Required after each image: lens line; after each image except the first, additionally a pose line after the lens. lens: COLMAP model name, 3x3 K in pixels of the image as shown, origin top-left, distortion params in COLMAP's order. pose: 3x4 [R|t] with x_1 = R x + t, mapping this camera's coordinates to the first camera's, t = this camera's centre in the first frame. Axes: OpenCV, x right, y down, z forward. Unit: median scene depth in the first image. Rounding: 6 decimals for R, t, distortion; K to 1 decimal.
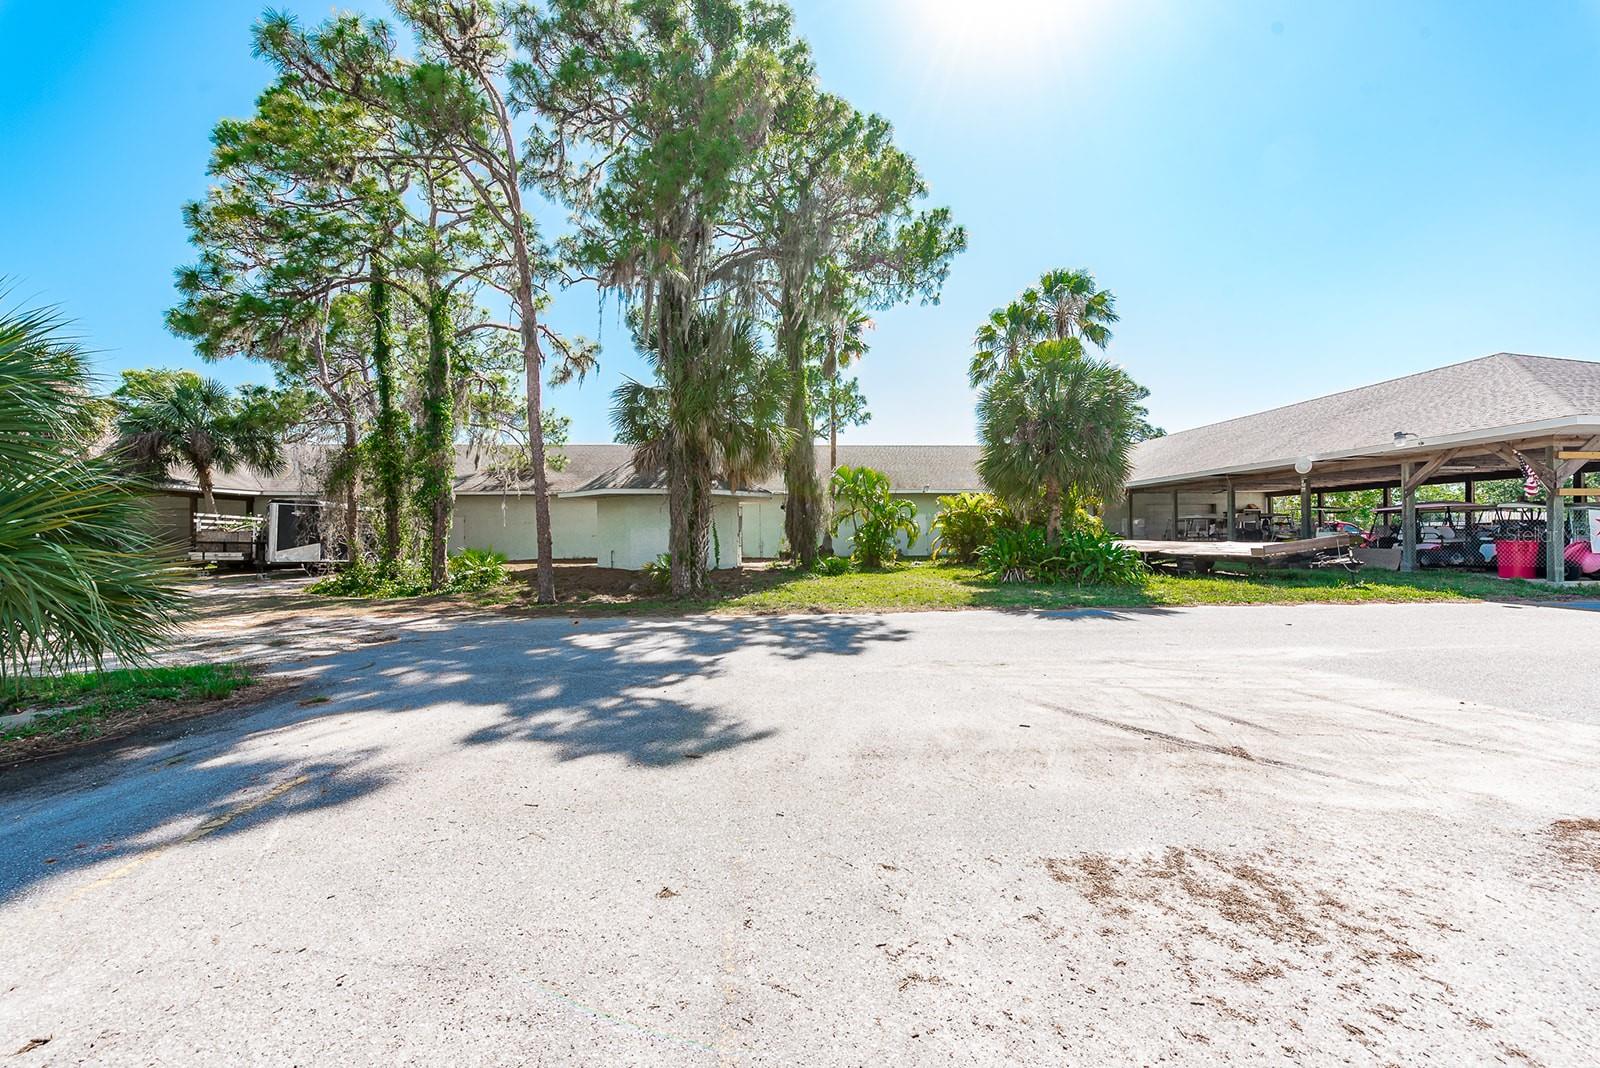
lens RADIAL K [[641.5, 0, 801.3], [0, 641.5, 537.2], [0, 0, 1]] dist [-0.000134, -0.000123]
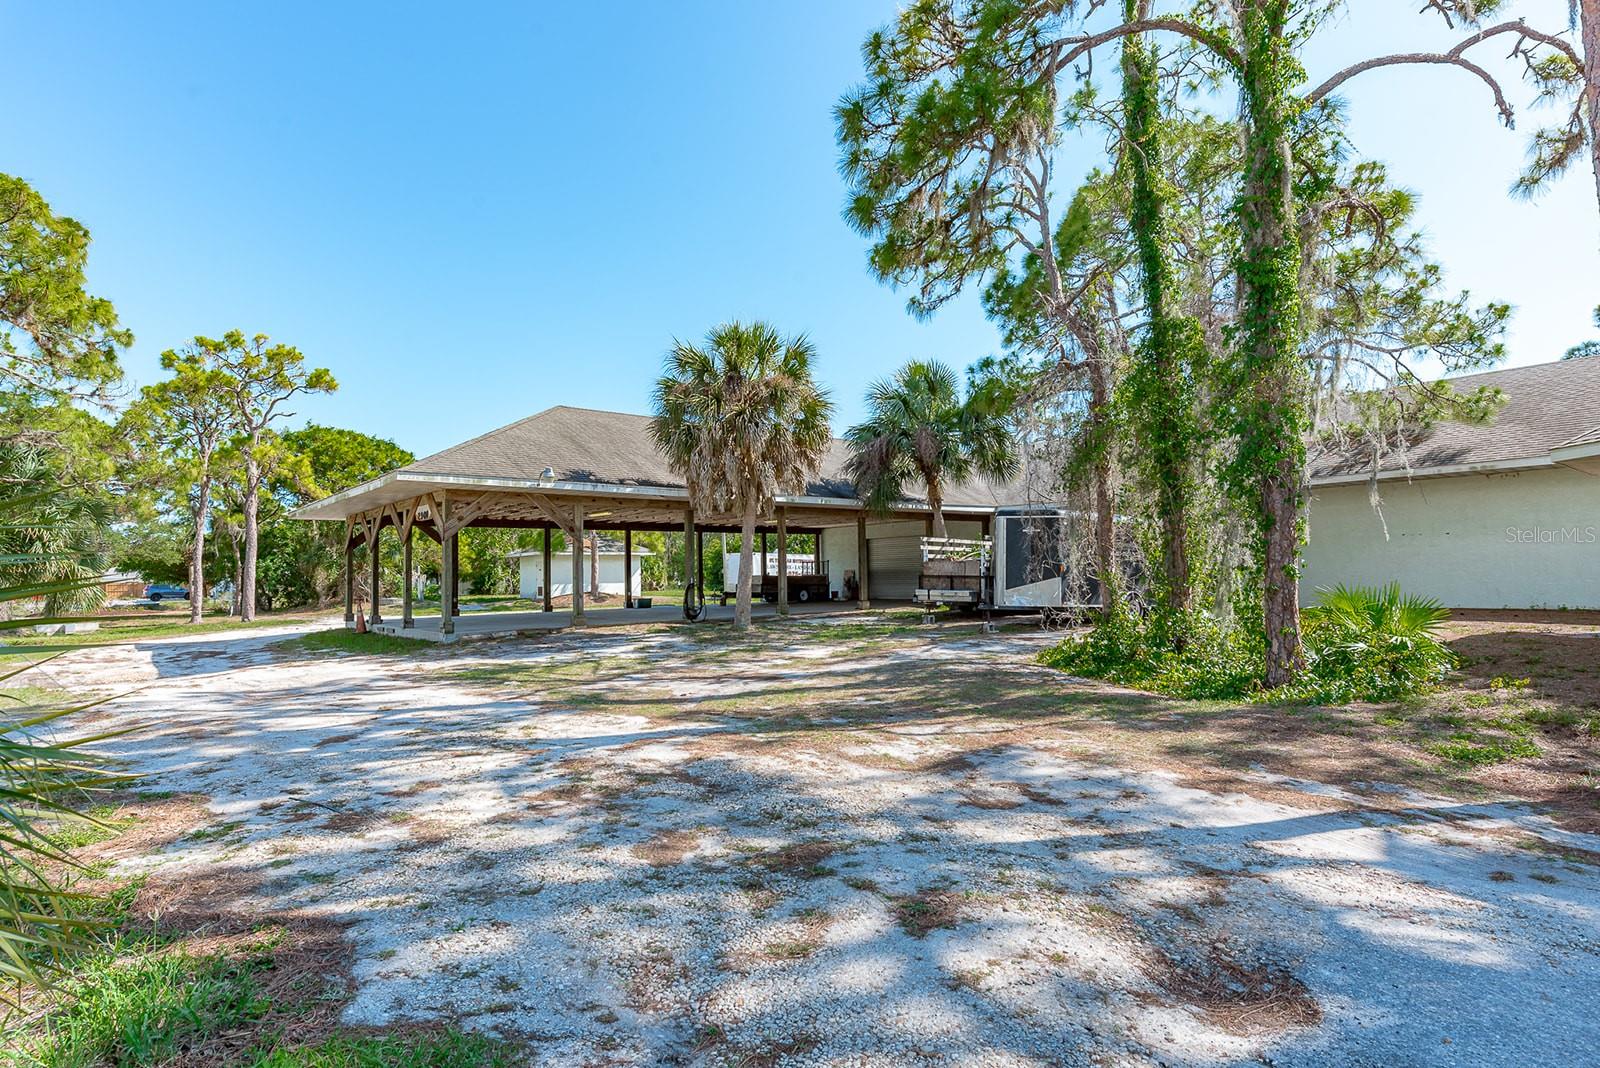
lens RADIAL K [[881.5, 0, 803.8], [0, 881.5, 537.1], [0, 0, 1]] dist [0.016761, -0.000788]
pose [[0.593421, -0.040330, -0.803881, -0.211957], [0.013532, 0.999103, -0.040134, 0.001526], [0.804779, 0.012938, 0.593434, 0.296017]]
